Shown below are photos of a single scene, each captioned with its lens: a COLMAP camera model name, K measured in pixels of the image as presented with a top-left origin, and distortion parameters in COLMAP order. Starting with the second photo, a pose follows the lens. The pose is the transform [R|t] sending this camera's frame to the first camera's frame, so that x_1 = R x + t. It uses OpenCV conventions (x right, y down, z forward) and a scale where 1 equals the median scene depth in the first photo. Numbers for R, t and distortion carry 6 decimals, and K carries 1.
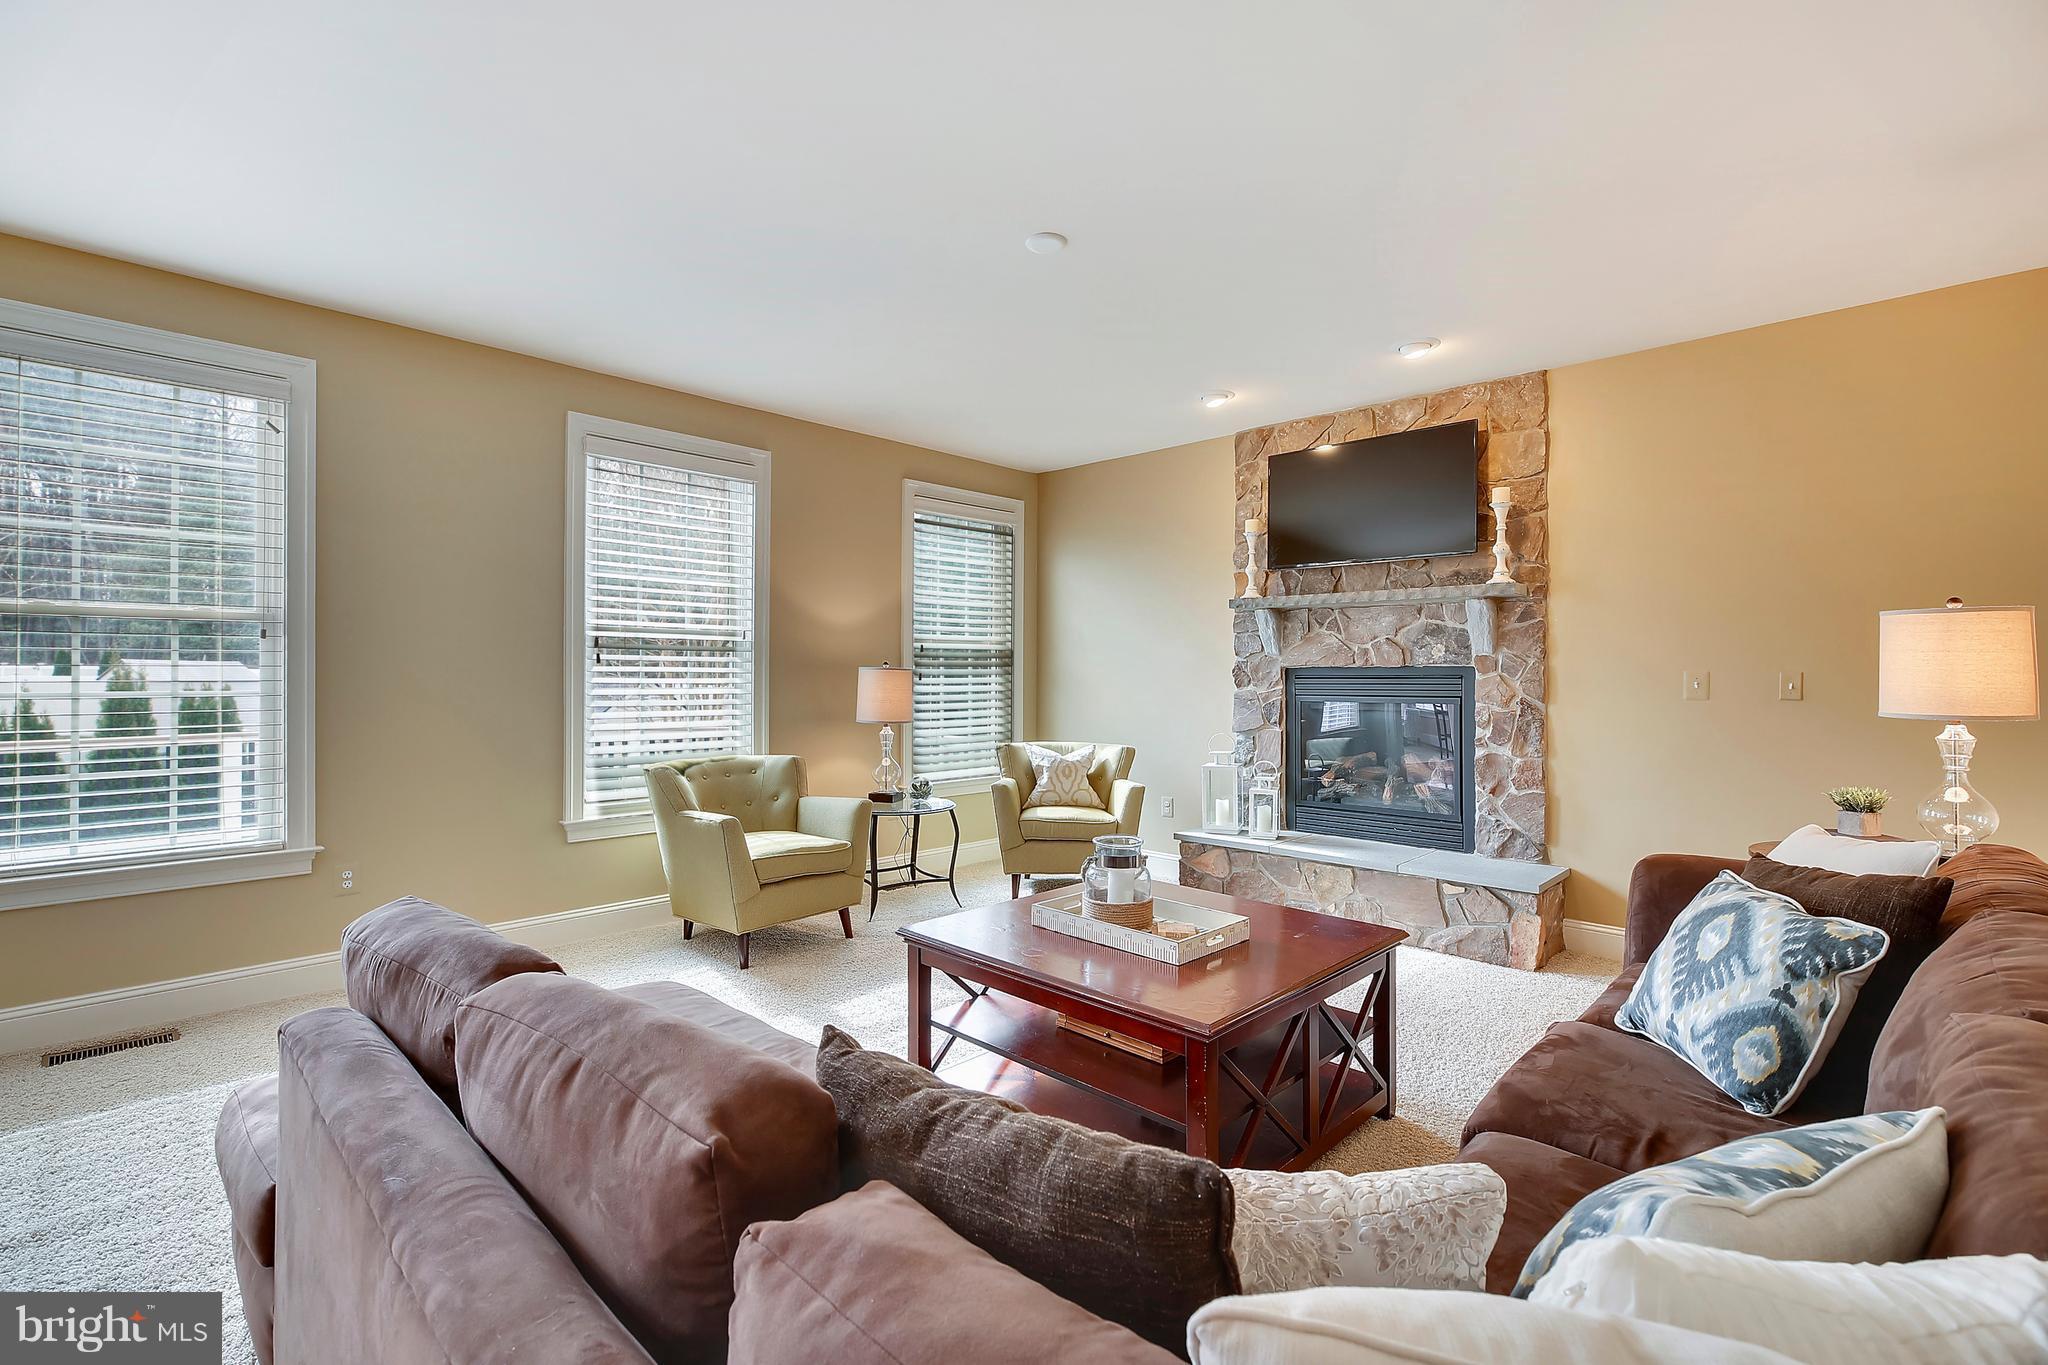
lens RADIAL K [[939.3, 0, 1009.8], [0, 939.3, 678.5], [0, 0, 1]] dist [-0.013028, 0.003423]
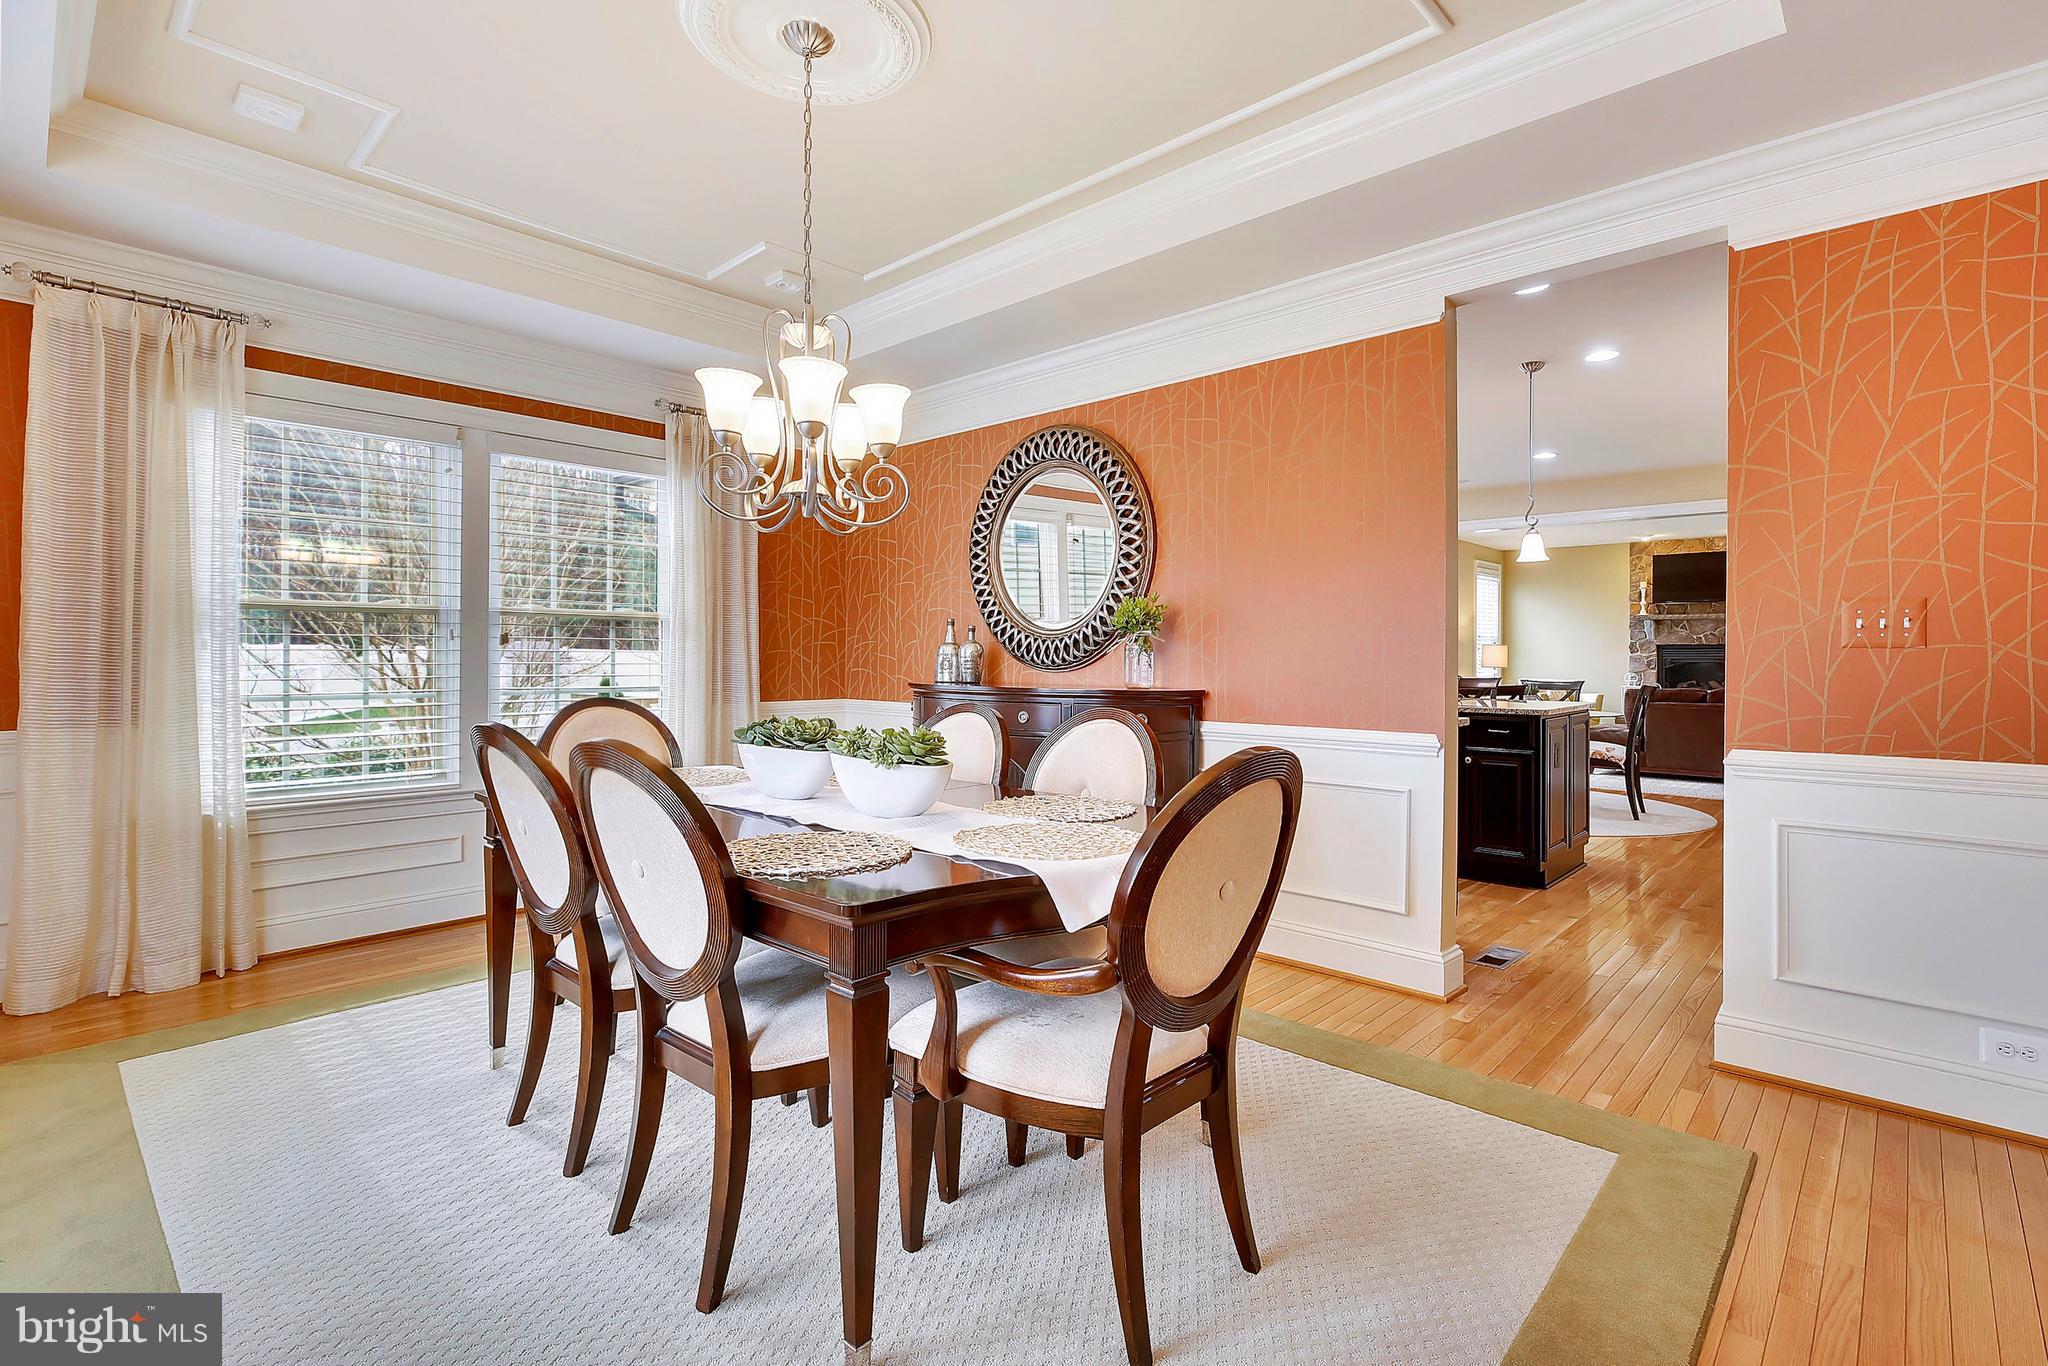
lens RADIAL K [[939.3, 0, 1021.6], [0, 939.3, 671.0], [0, 0, 1]] dist [-0.013028, 0.003423]
pose [[0.999560, -0.005151, 0.029217, -1.590882], [0.004754, 0.999895, 0.013665, 0.016836], [-0.029284, -0.013521, 0.999480, -1.505807]]
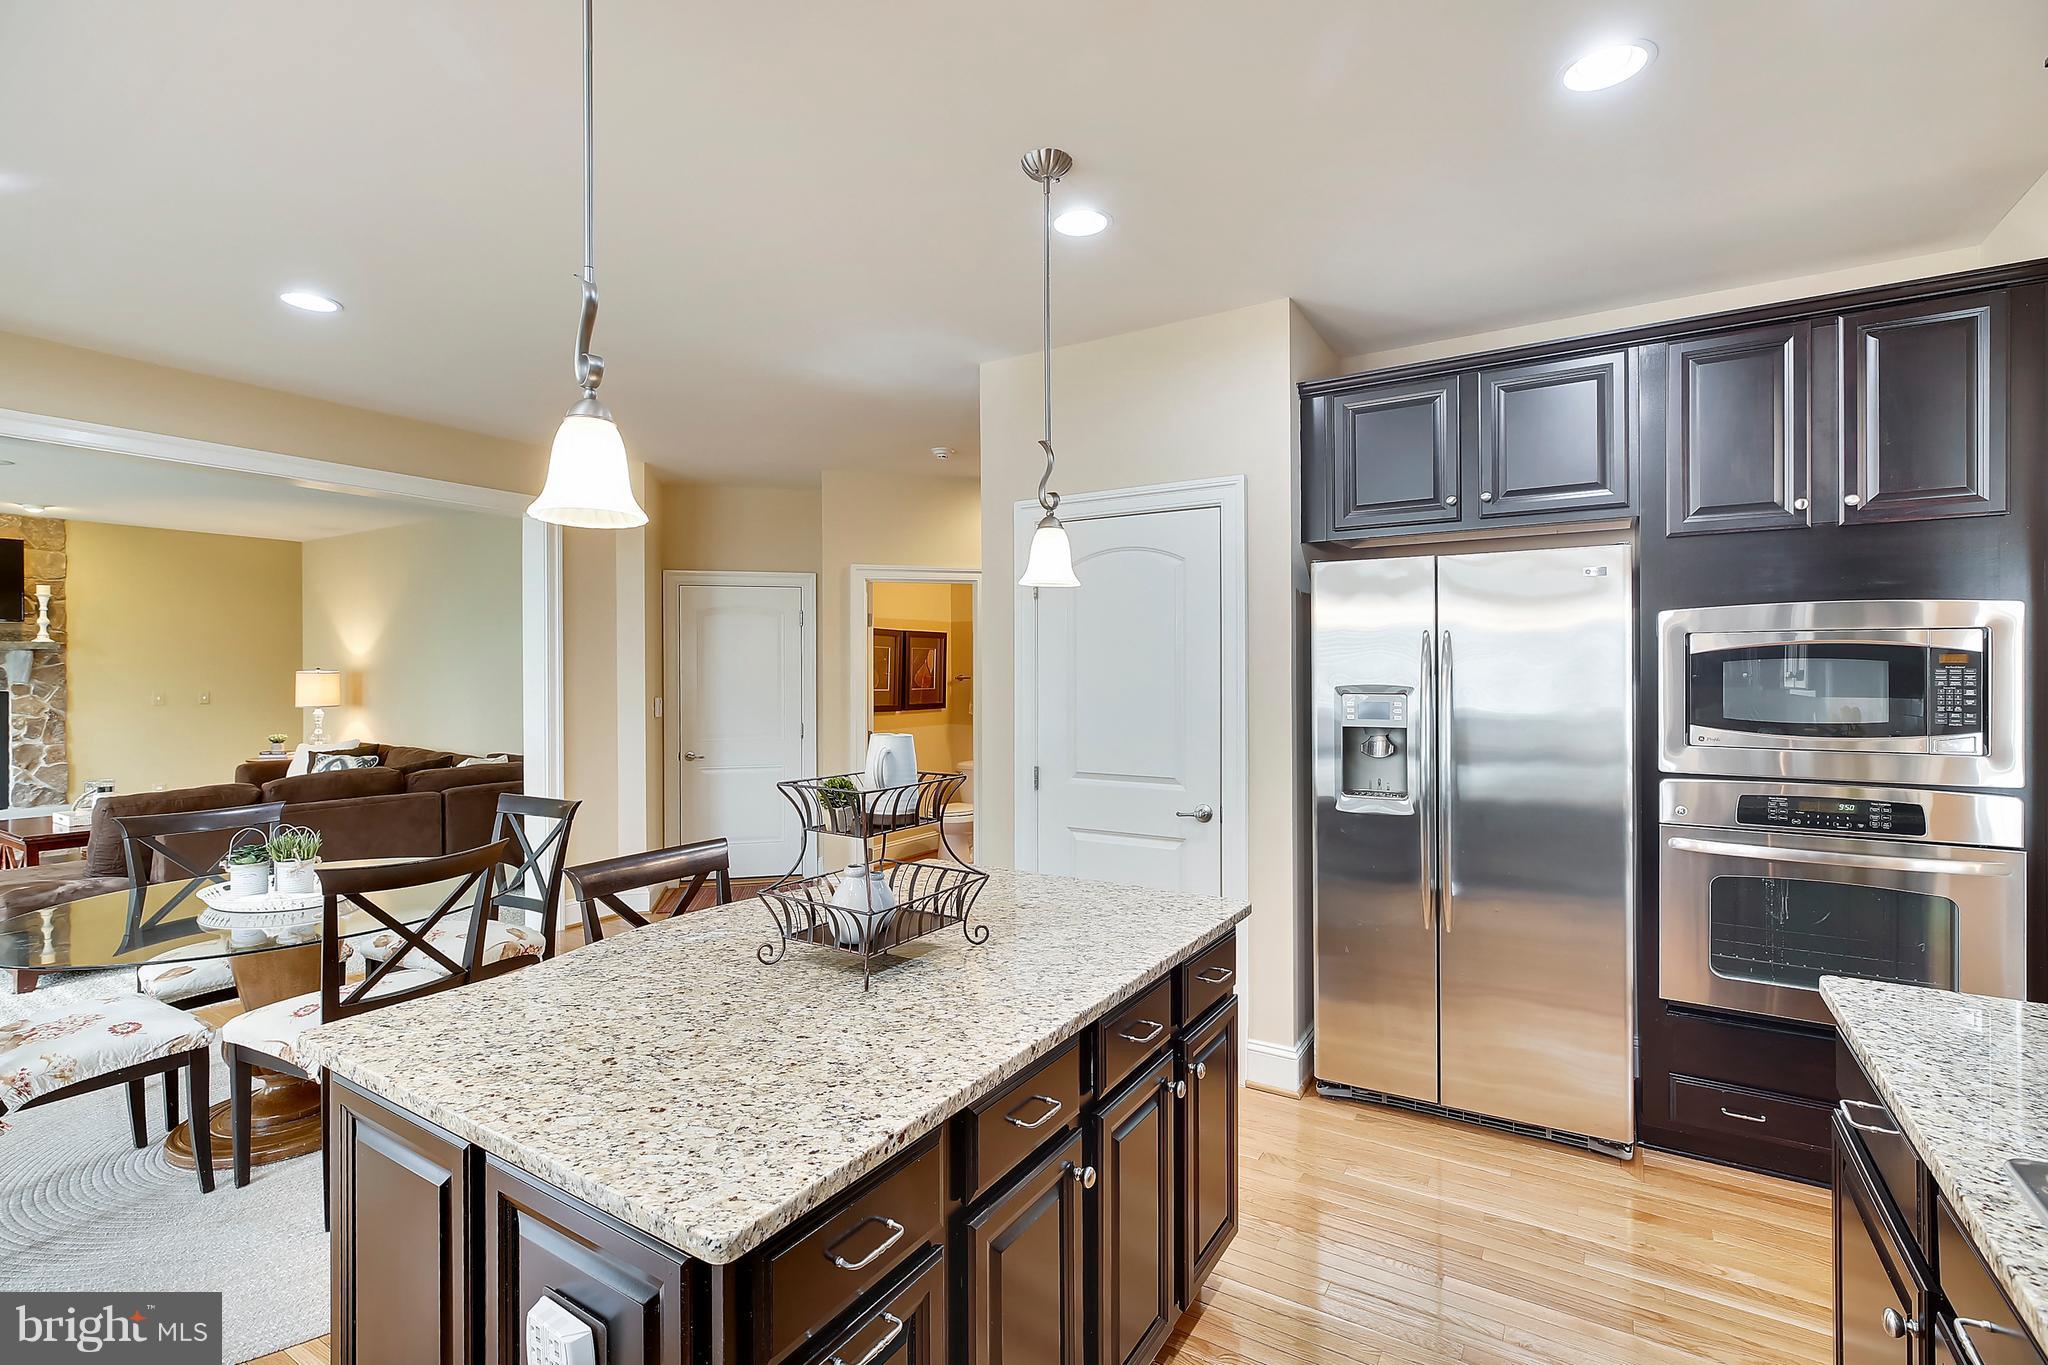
lens RADIAL K [[939.3, 0, 1022.4], [0, 939.3, 666.4], [0, 0, 1]] dist [-0.013028, 0.003423]
pose [[-0.231144, 0.000255, 0.972919, -1.458263], [0.007701, 0.999969, 0.001567, -0.044799], [-0.972889, 0.007854, -0.231139, -0.314529]]
